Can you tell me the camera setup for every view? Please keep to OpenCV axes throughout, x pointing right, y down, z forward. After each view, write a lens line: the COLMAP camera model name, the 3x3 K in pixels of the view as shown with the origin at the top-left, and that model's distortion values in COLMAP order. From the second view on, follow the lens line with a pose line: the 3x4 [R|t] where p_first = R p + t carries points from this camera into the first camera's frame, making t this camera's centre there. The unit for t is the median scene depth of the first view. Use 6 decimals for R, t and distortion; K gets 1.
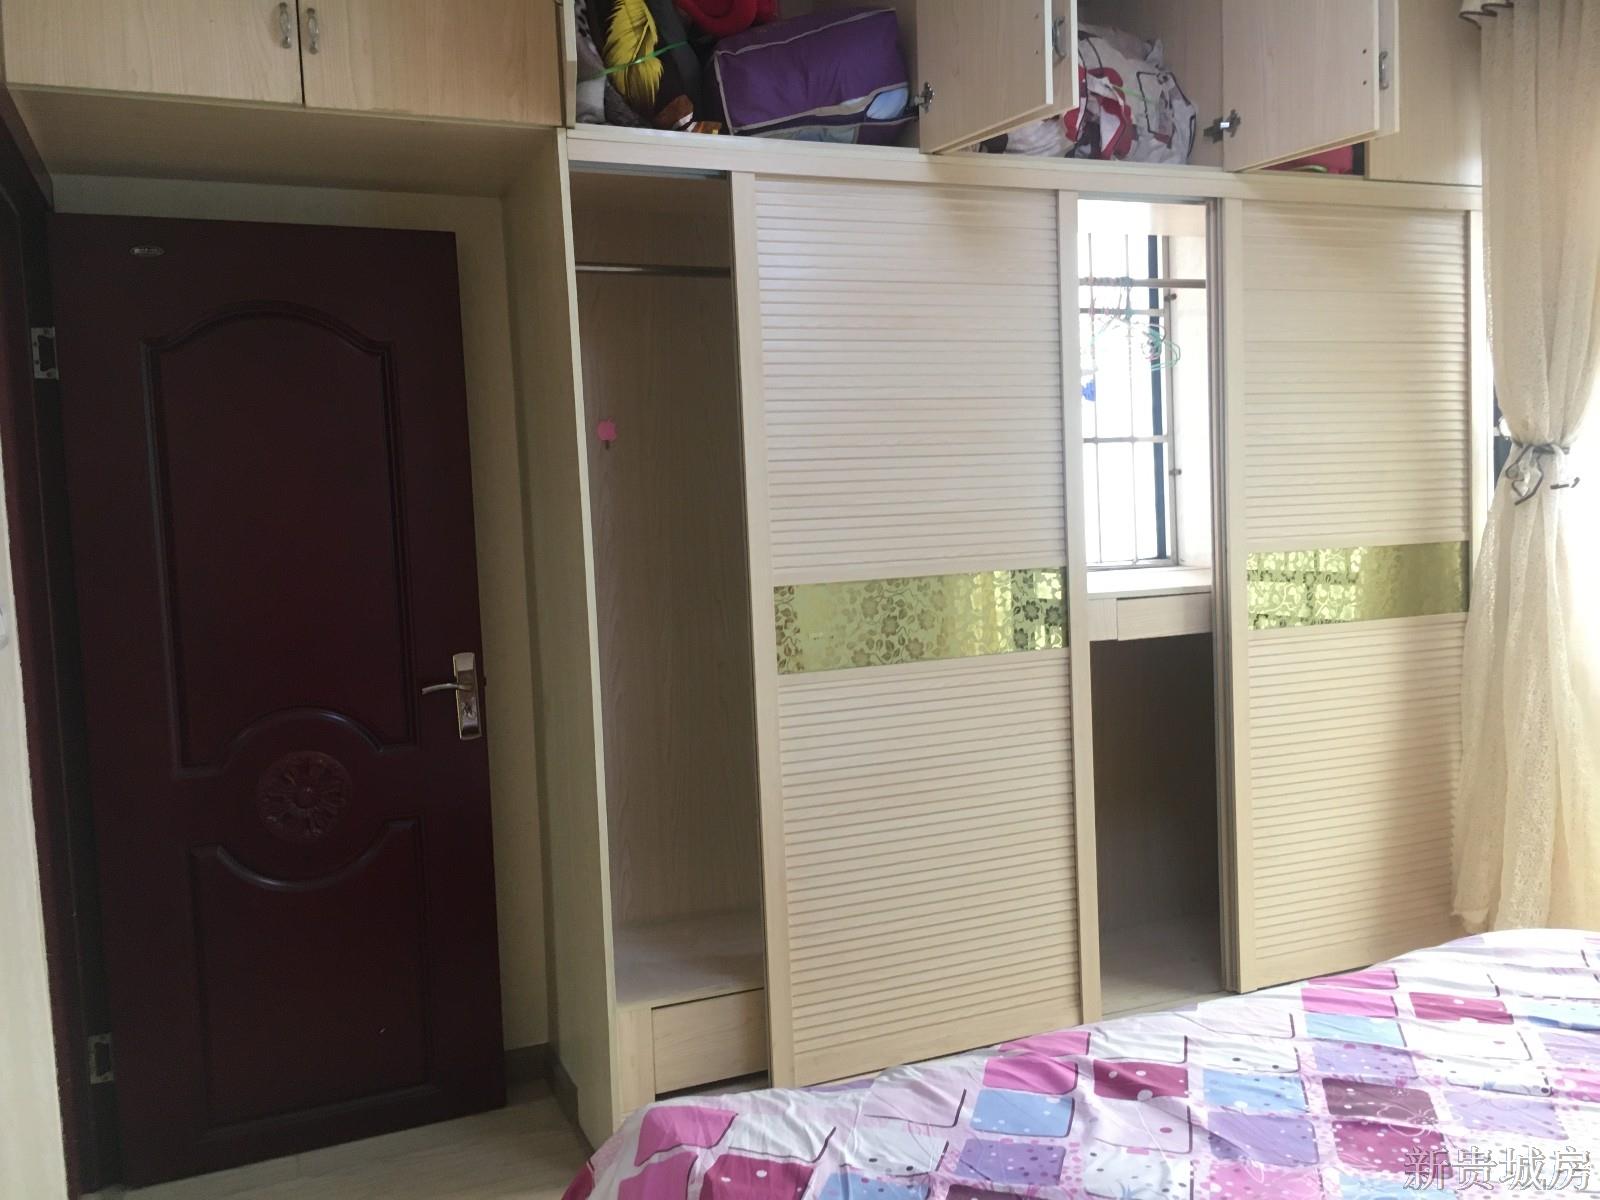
lens RADIAL K [[1348.0, 0, 800.0], [0, 1348.0, 600.0], [0, 0, 1]] dist [0.077940, -0.091889]
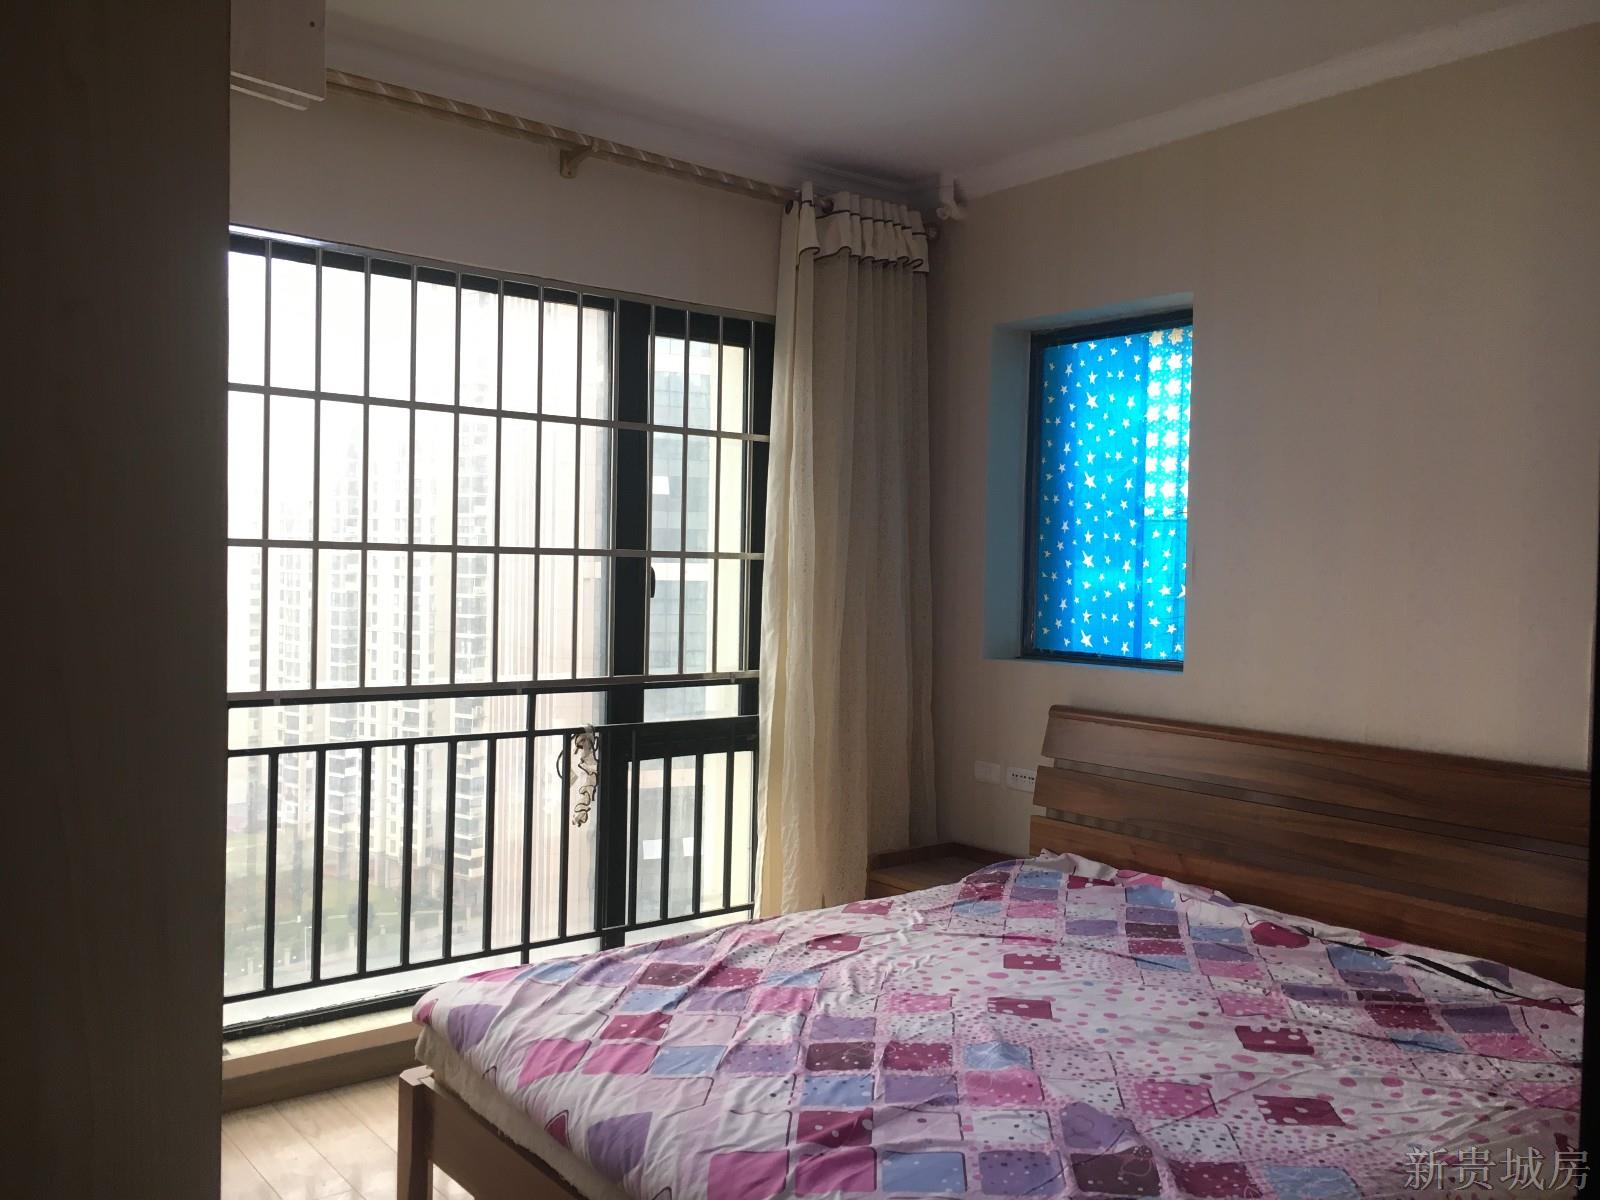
lens RADIAL K [[1348.0, 0, 800.0], [0, 1348.0, 600.0], [0, 0, 1]] dist [0.077940, -0.091889]
pose [[-0.272539, 0.011388, 0.962077, -0.888919], [0.058093, 0.998300, 0.004640, -0.105098], [-0.960389, 0.057155, -0.272737, 1.365334]]
